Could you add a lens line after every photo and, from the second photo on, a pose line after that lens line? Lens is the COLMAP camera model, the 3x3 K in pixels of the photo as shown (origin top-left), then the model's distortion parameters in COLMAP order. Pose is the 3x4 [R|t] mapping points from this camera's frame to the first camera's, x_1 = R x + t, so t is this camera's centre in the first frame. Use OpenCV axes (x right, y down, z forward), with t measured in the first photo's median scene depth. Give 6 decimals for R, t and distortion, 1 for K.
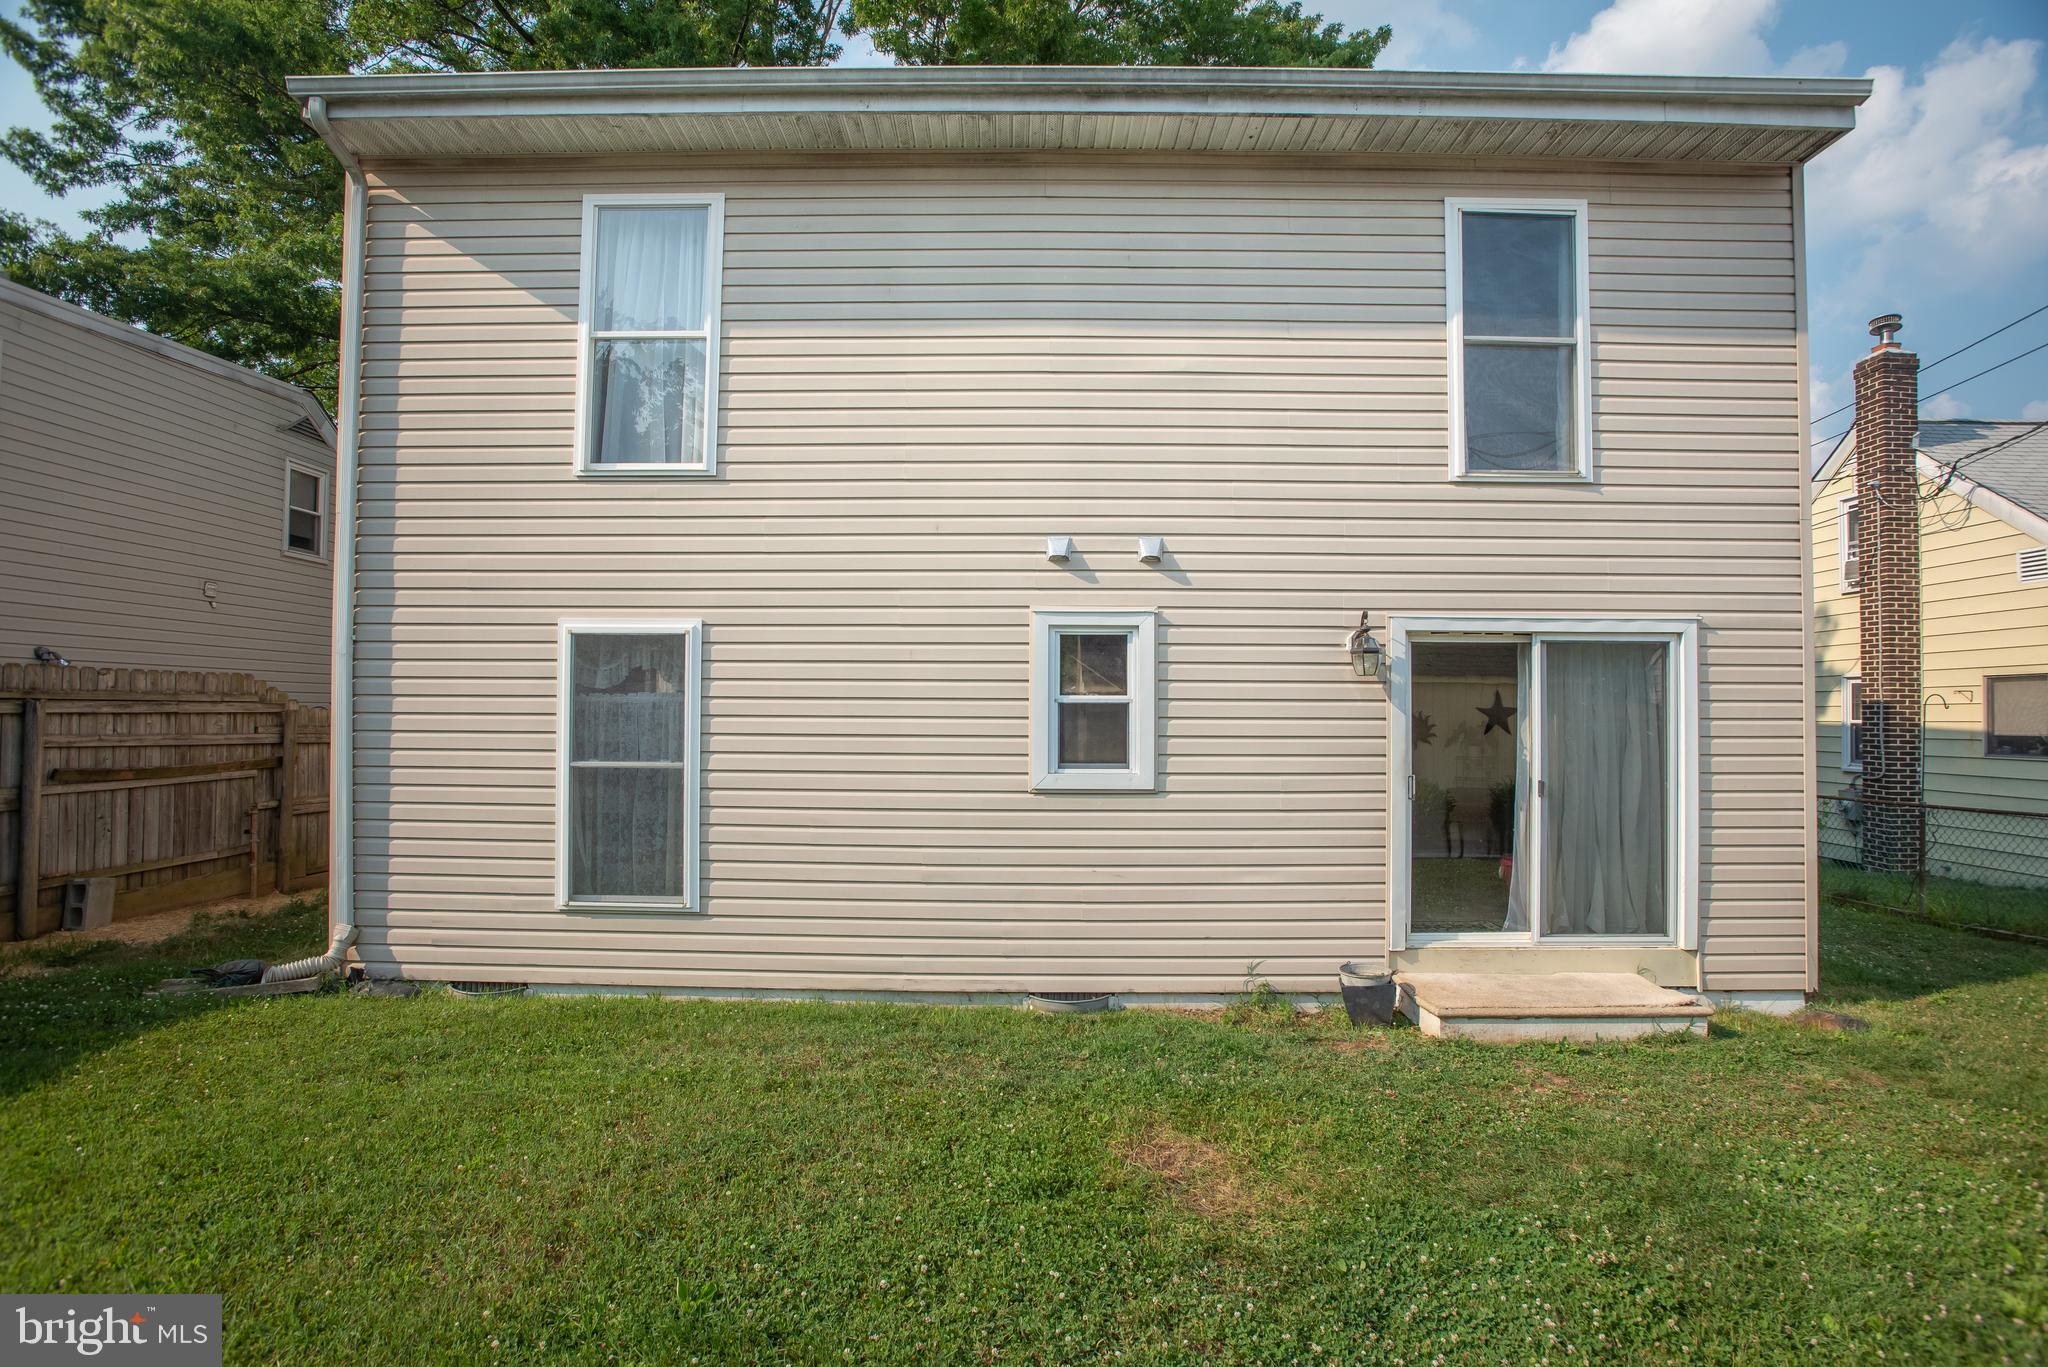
lens RADIAL K [[1062.7, 0, 1021.5], [0, 1062.7, 685.4], [0, 0, 1]] dist [-0.075453, 0.040451]
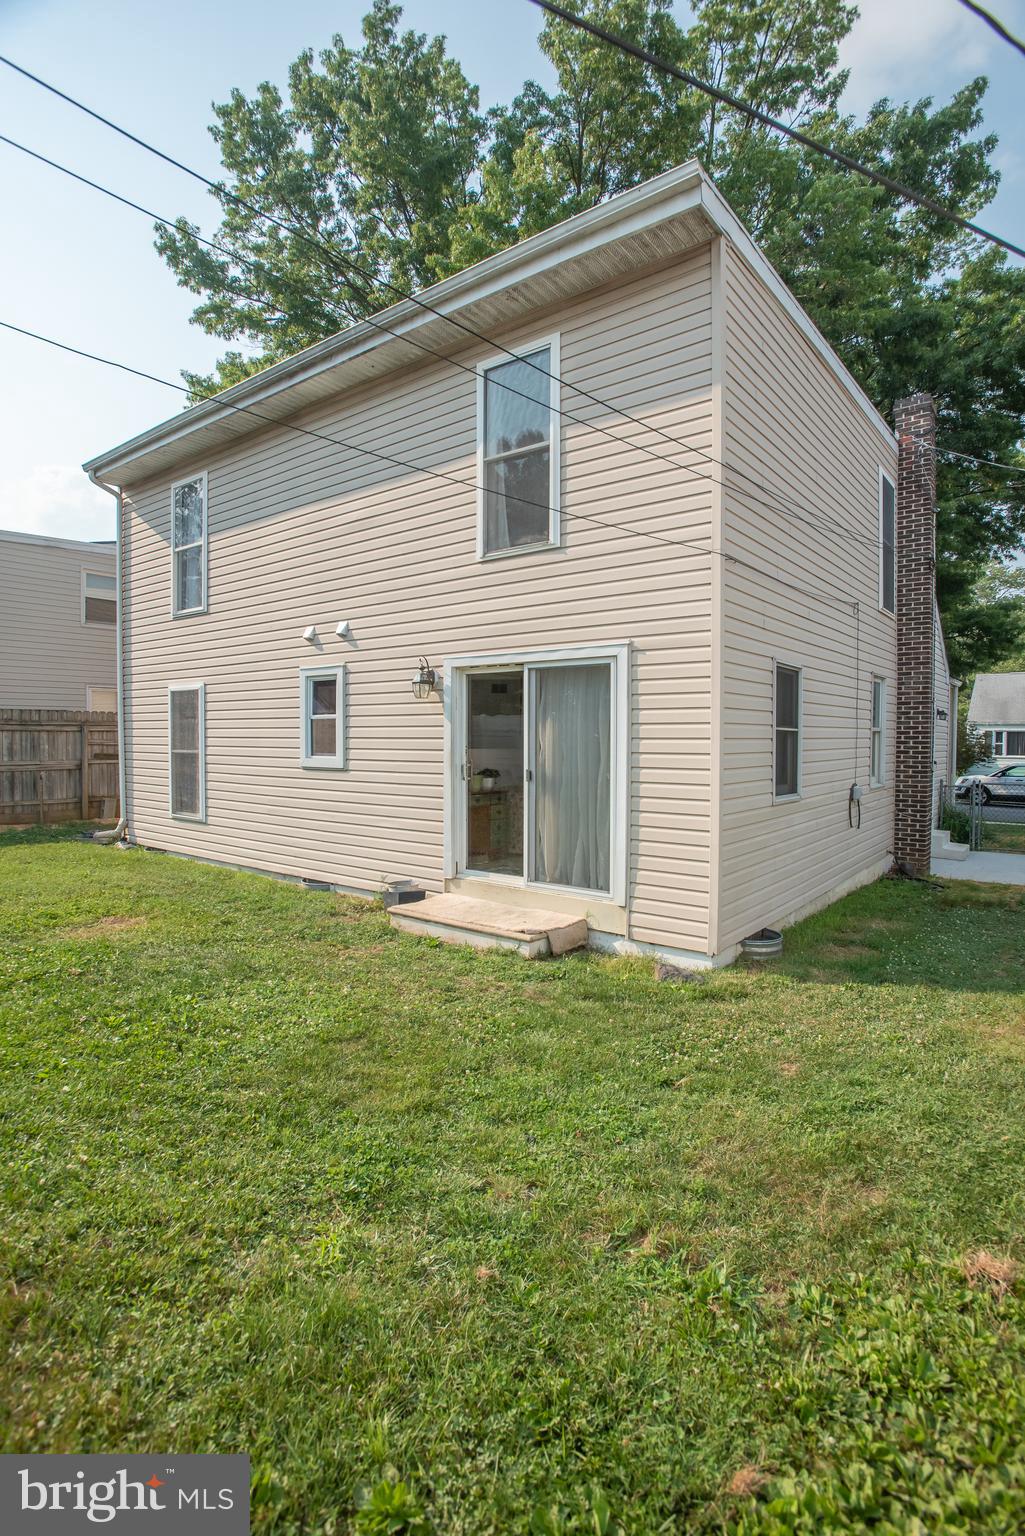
lens RADIAL K [[797.0, 0, 518.1], [0, 797.0, 757.4], [0, 0, 1]] dist [-0.075453, 0.040451]
pose [[0.782457, 0.013730, -0.622554, 1.146878], [0.015747, 0.999001, 0.041824, 0.030168], [0.622506, -0.042529, 0.781459, 0.165133]]
